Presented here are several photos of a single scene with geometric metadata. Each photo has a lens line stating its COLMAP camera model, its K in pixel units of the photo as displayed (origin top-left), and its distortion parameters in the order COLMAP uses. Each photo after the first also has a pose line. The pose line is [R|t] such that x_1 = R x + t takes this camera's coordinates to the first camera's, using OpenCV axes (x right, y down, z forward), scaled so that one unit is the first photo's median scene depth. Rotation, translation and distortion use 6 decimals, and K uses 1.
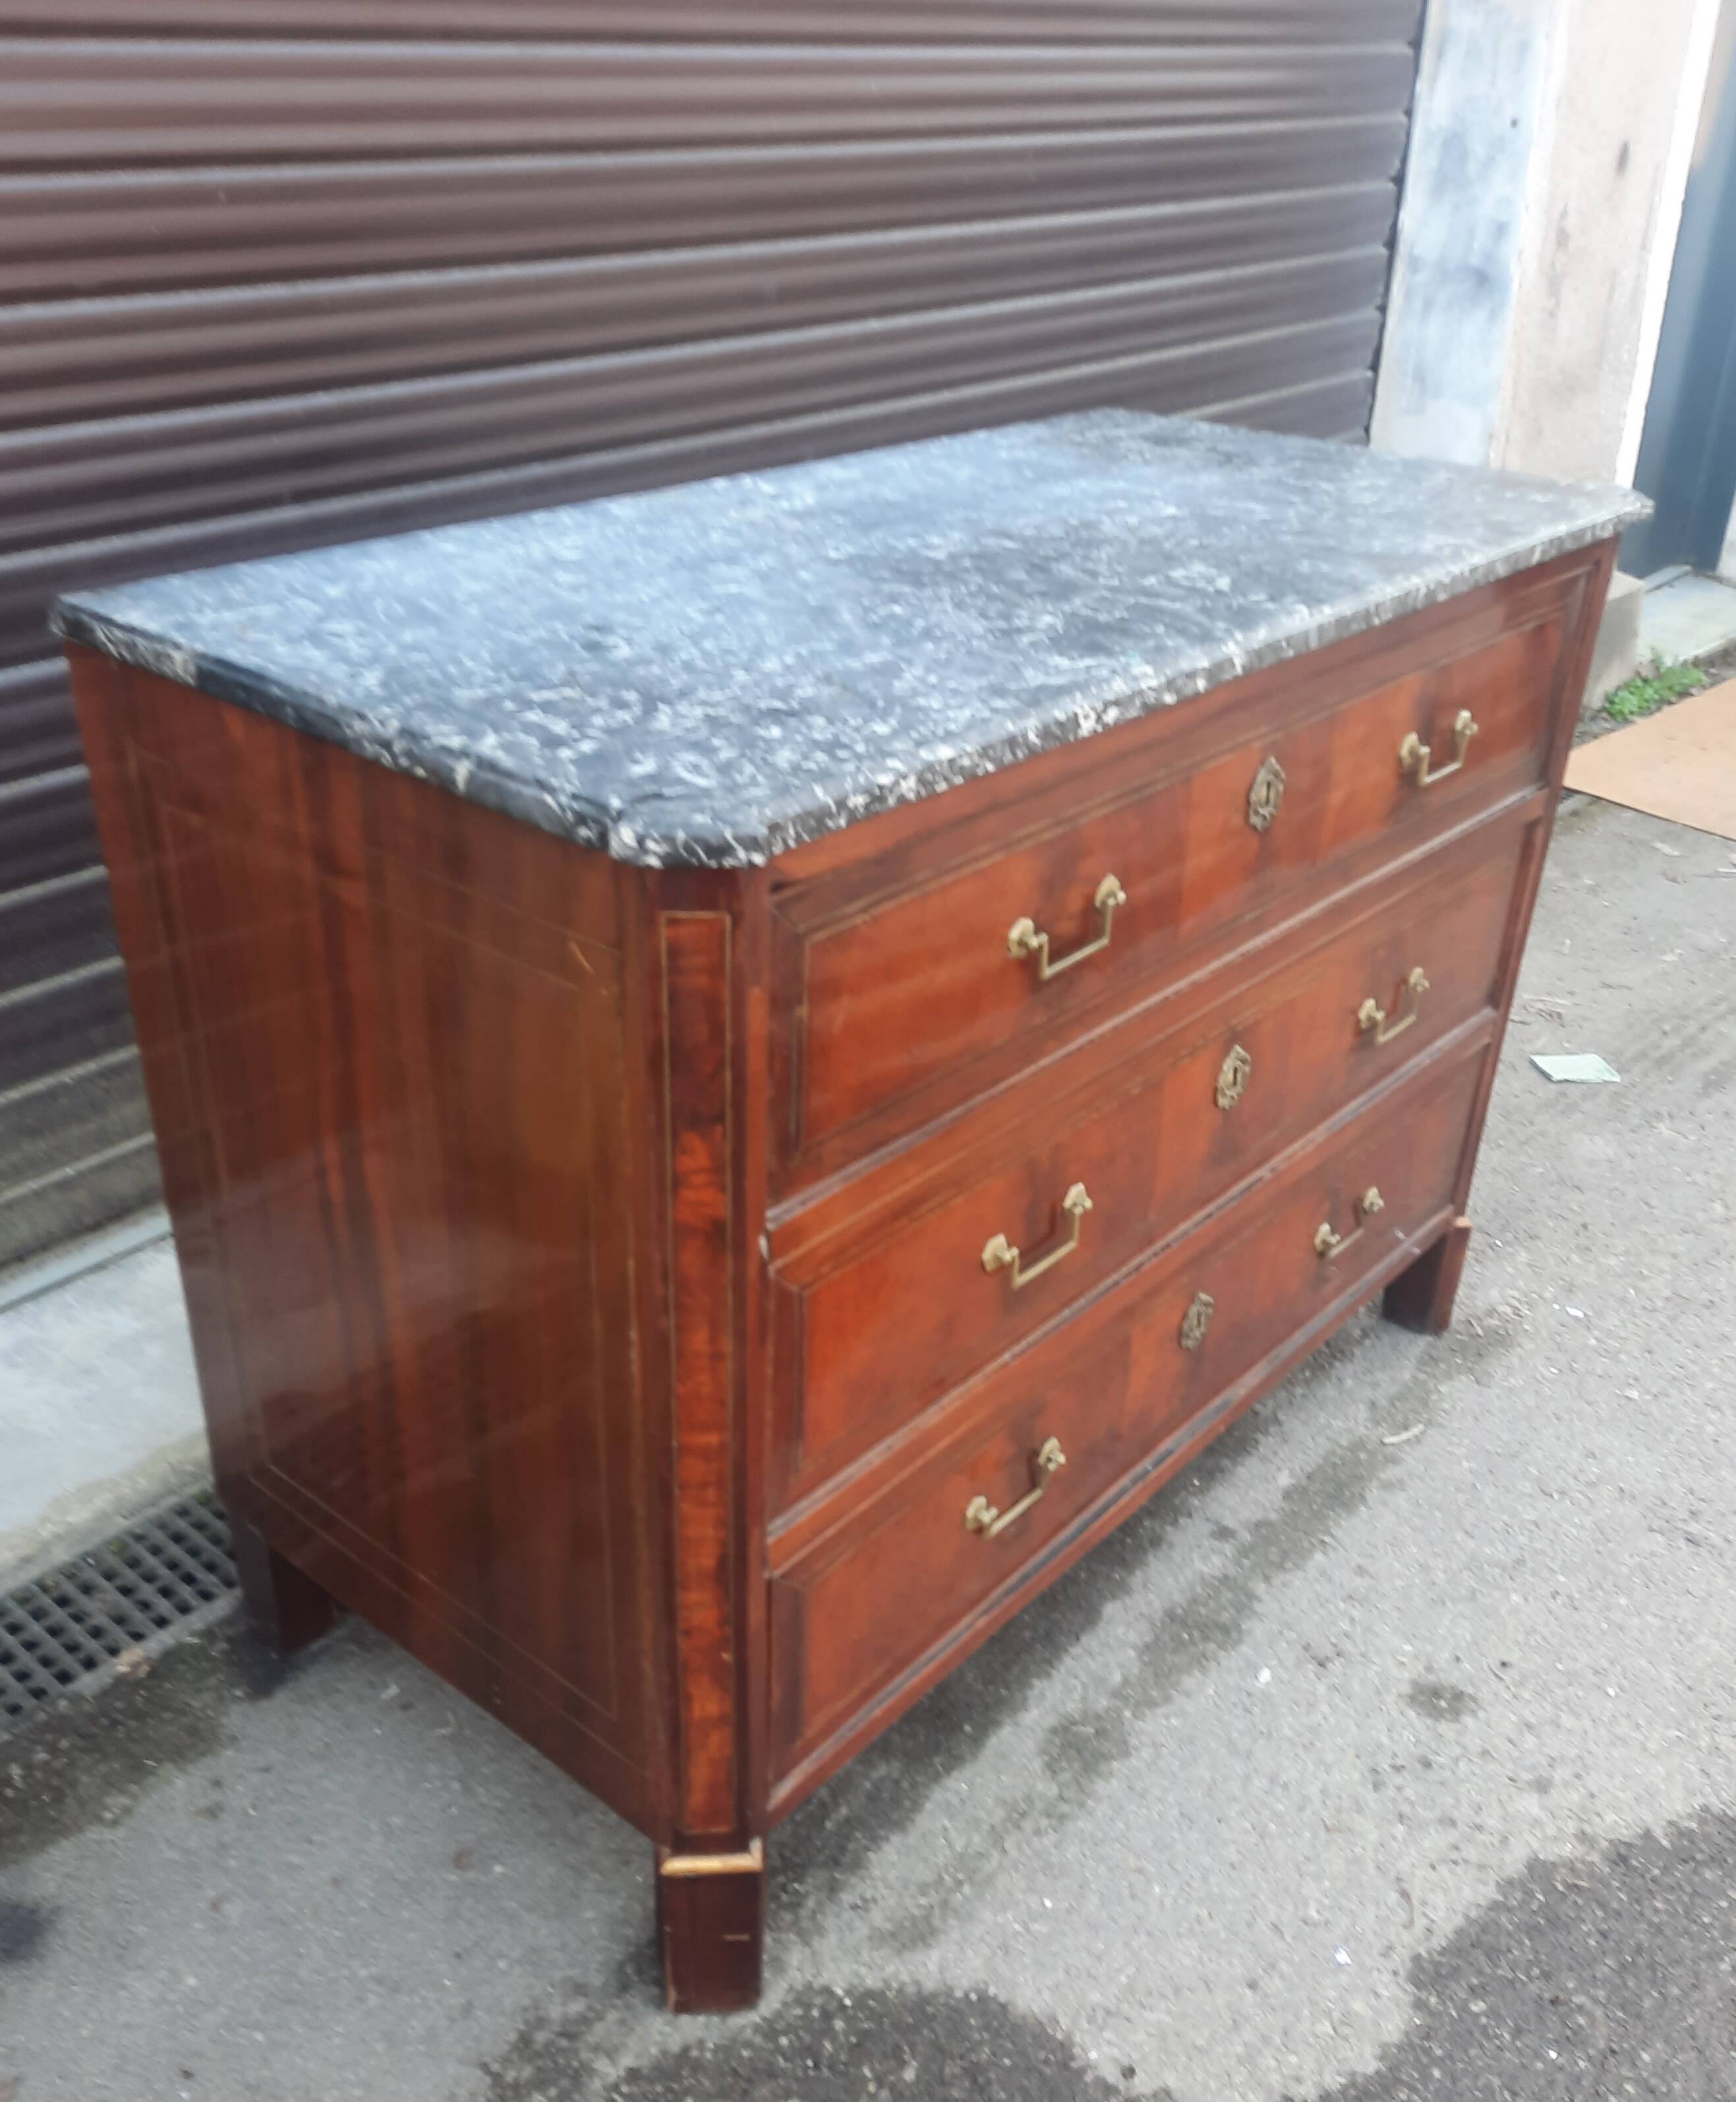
lens RADIAL K [[1982.8, 0, 881.8], [0, 1982.8, 1104.6], [0, 0, 1]] dist [0.045842, 0.000000]
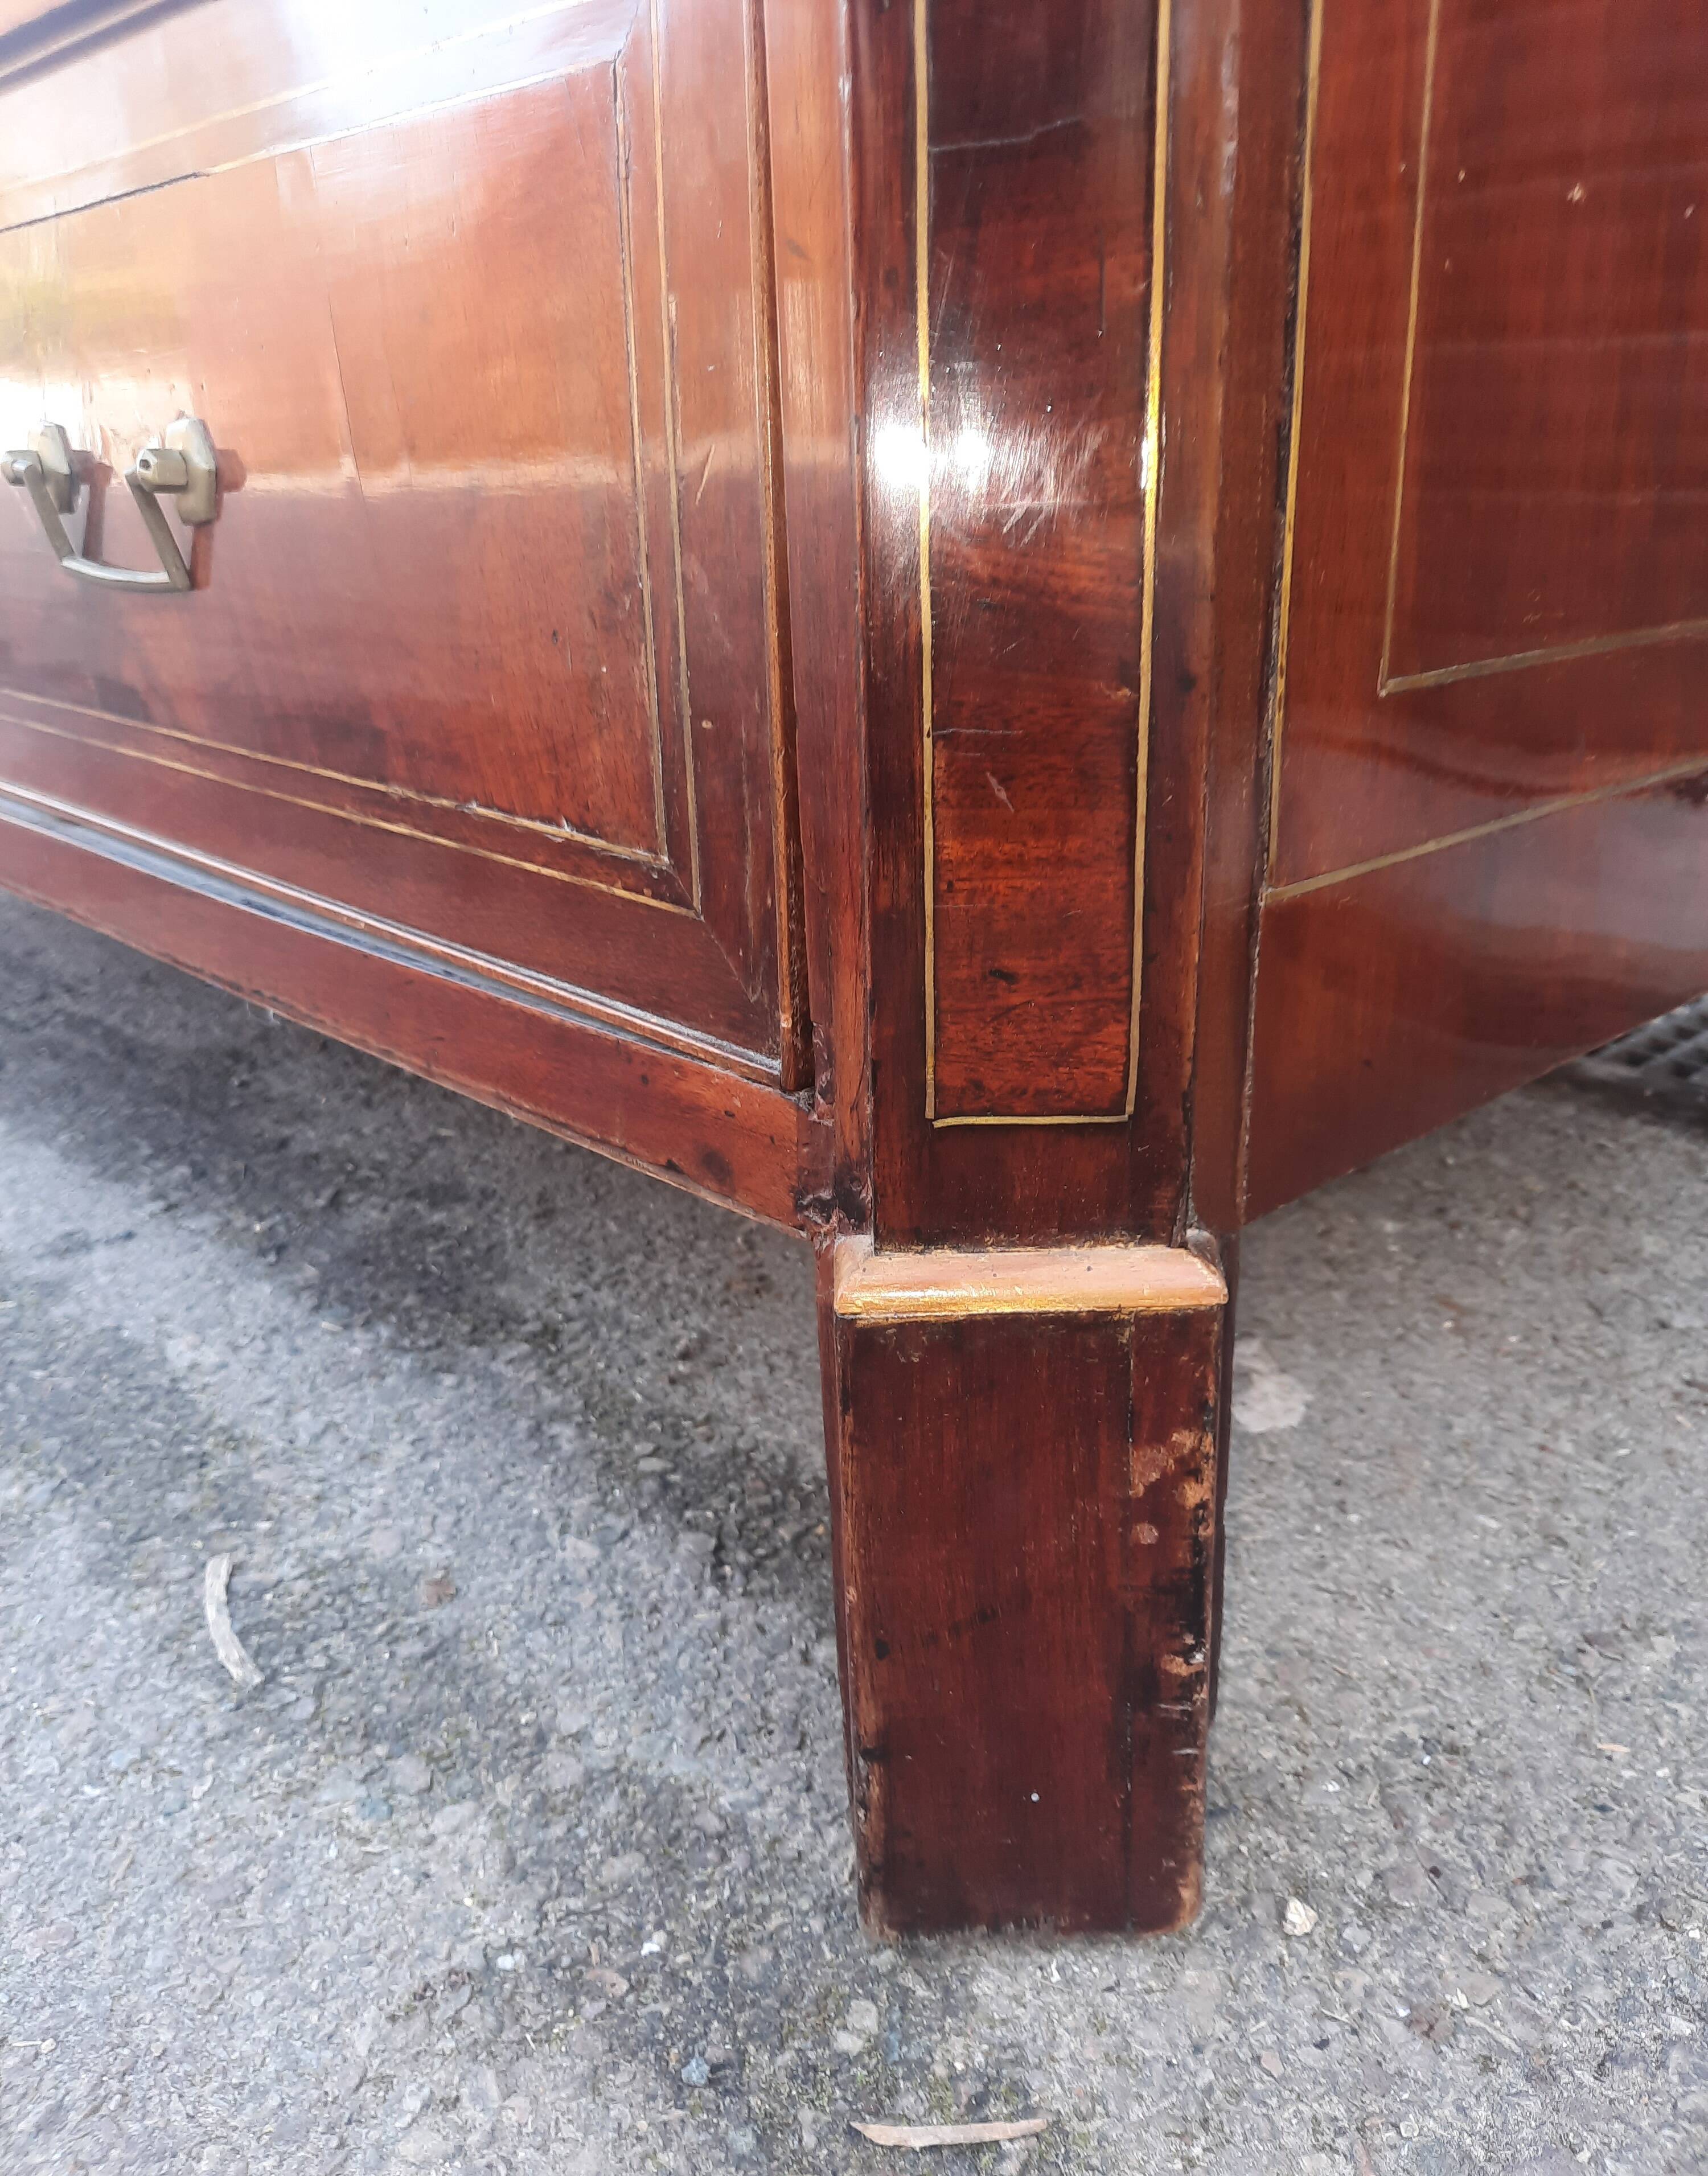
lens RADIAL K [[1742.0, 0, 808.0], [0, 1742.0, 1107.8], [0, 0, 1]] dist [-0.005142, -0.003513]
pose [[-0.140039, 0.317976, -0.937700, 0.580912], [-0.460606, 0.817402, 0.345971, 0.000589], [0.876488, 0.480359, 0.031994, 1.354994]]
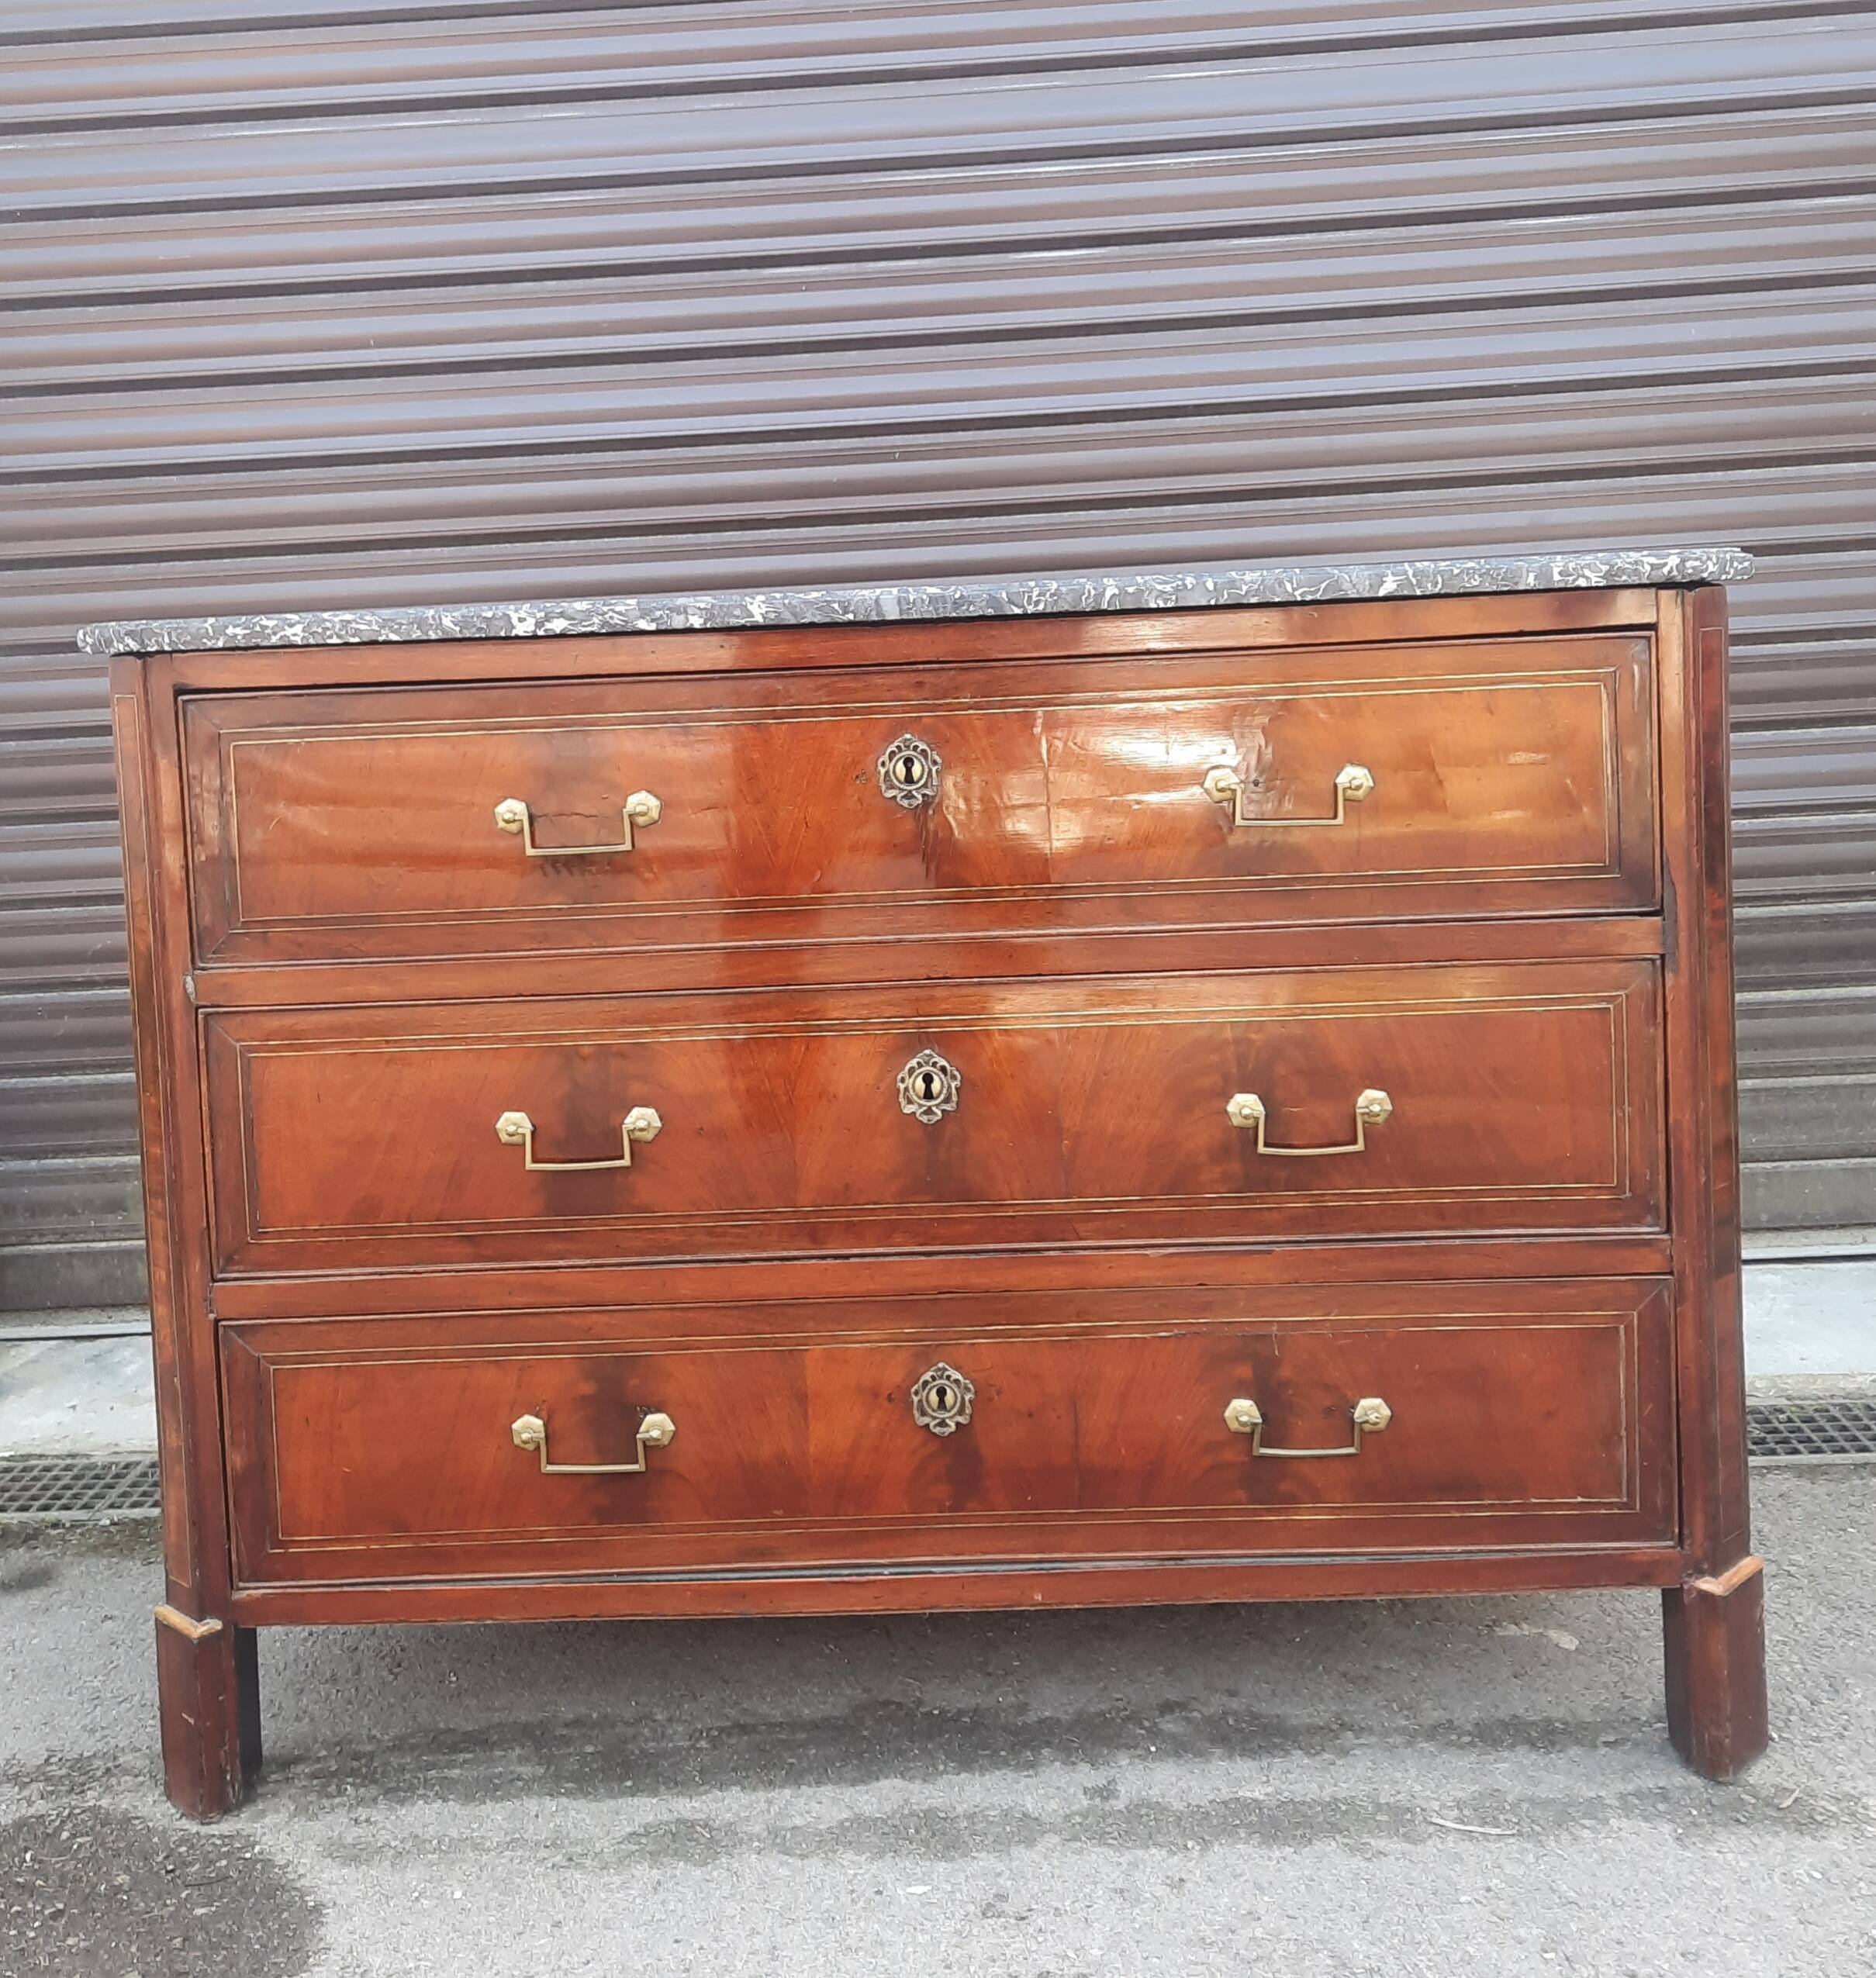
lens RADIAL K [[2386.4, 0, 874.7], [0, 2386.4, 735.0], [0, 0, 1]] dist [0.037319, 0.000000]
pose [[0.609191, -0.016775, -0.792846, 1.069727], [-0.320852, 0.909079, -0.265764, 0.143747], [0.725217, 0.416287, 0.548420, 0.299053]]
